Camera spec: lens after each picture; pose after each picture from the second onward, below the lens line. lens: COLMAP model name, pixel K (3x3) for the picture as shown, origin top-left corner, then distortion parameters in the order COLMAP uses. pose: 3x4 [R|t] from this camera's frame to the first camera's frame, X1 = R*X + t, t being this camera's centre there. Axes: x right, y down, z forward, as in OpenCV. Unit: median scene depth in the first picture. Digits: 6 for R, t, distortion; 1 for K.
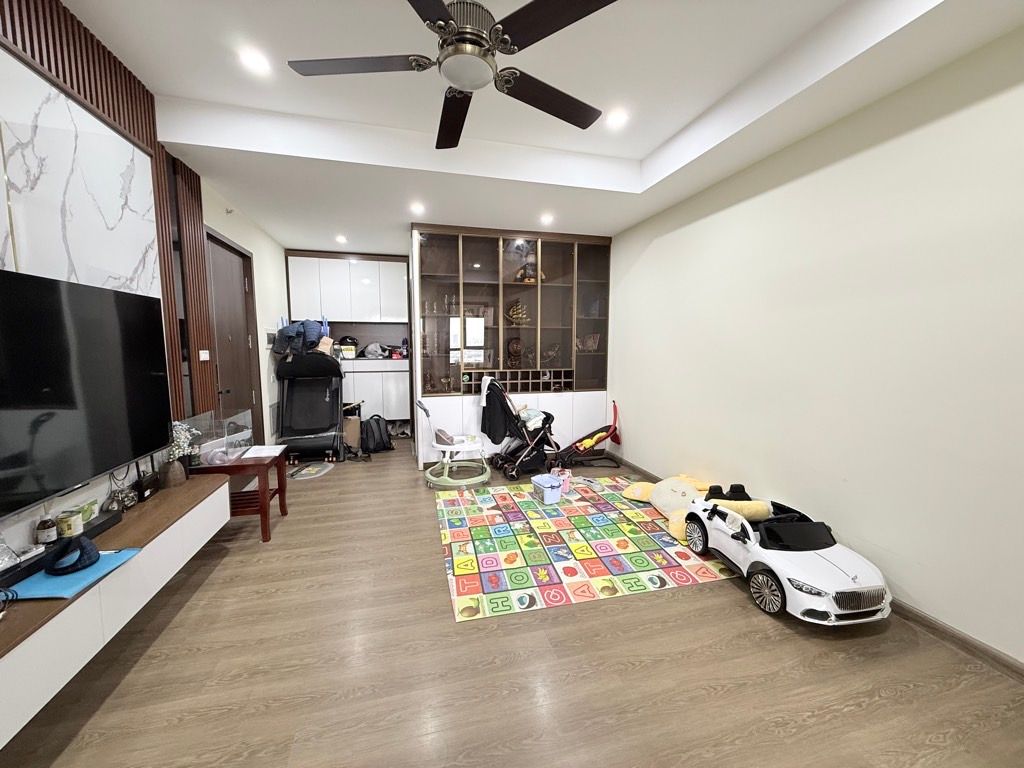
lens RADIAL K [[406.6, 0, 512.0], [0, 406.6, 384.0], [0, 0, 1]] dist [-0.000753, 0.000145]
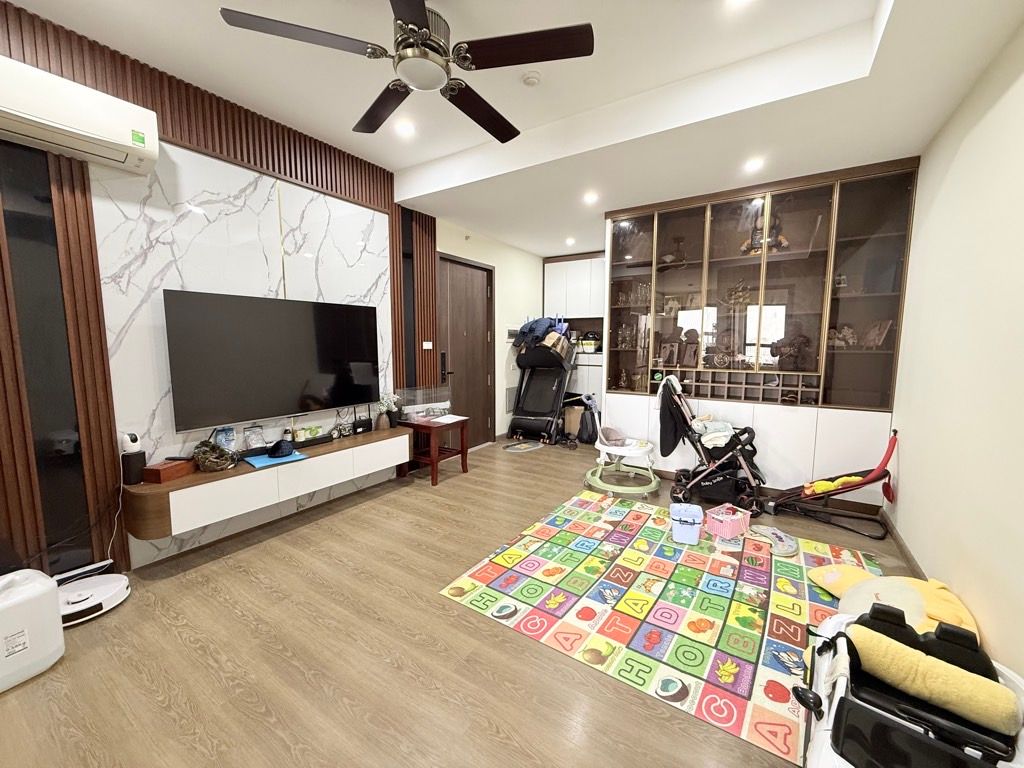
lens RADIAL K [[406.6, 0, 512.0], [0, 406.6, 384.0], [0, 0, 1]] dist [-0.000753, 0.000145]
pose [[0.667524, 0.078247, -0.740466, 0.457259], [-0.074829, 0.996478, 0.037843, -0.010904], [0.740819, 0.030147, 0.671028, 0.251467]]
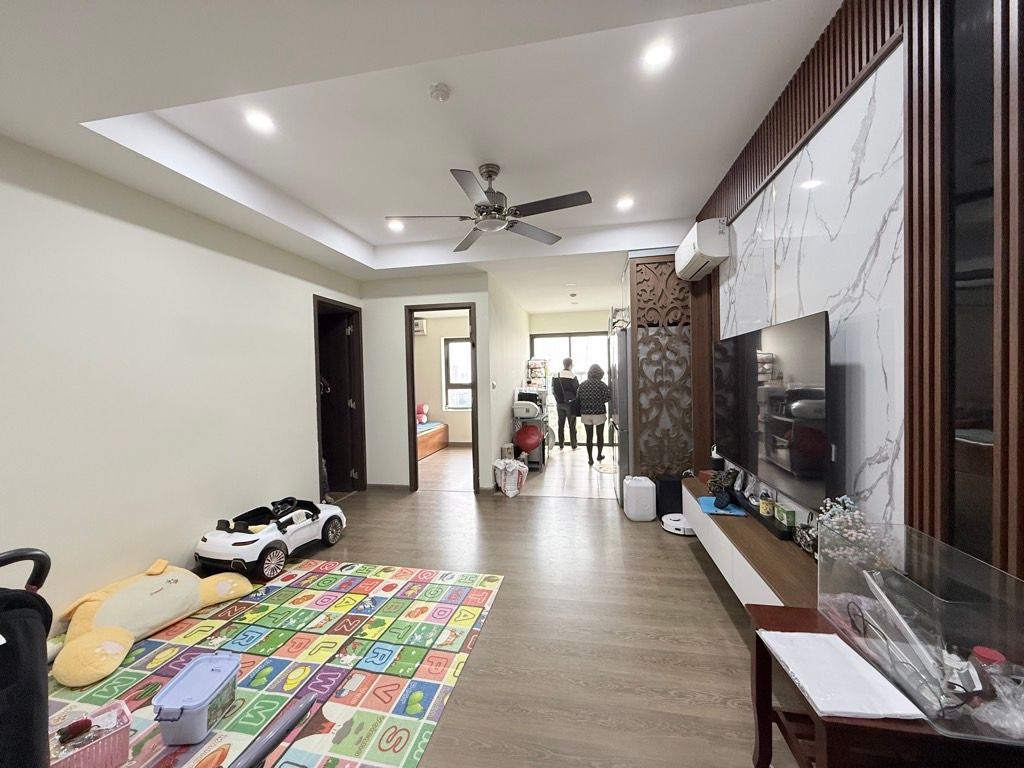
lens RADIAL K [[406.6, 0, 512.0], [0, 406.6, 384.0], [0, 0, 1]] dist [-0.000753, 0.000145]
pose [[-0.898709, 0.011069, 0.438406, -0.484408], [0.064655, 0.992102, 0.107489, -0.137448], [-0.433754, 0.124946, -0.892326, 1.332993]]
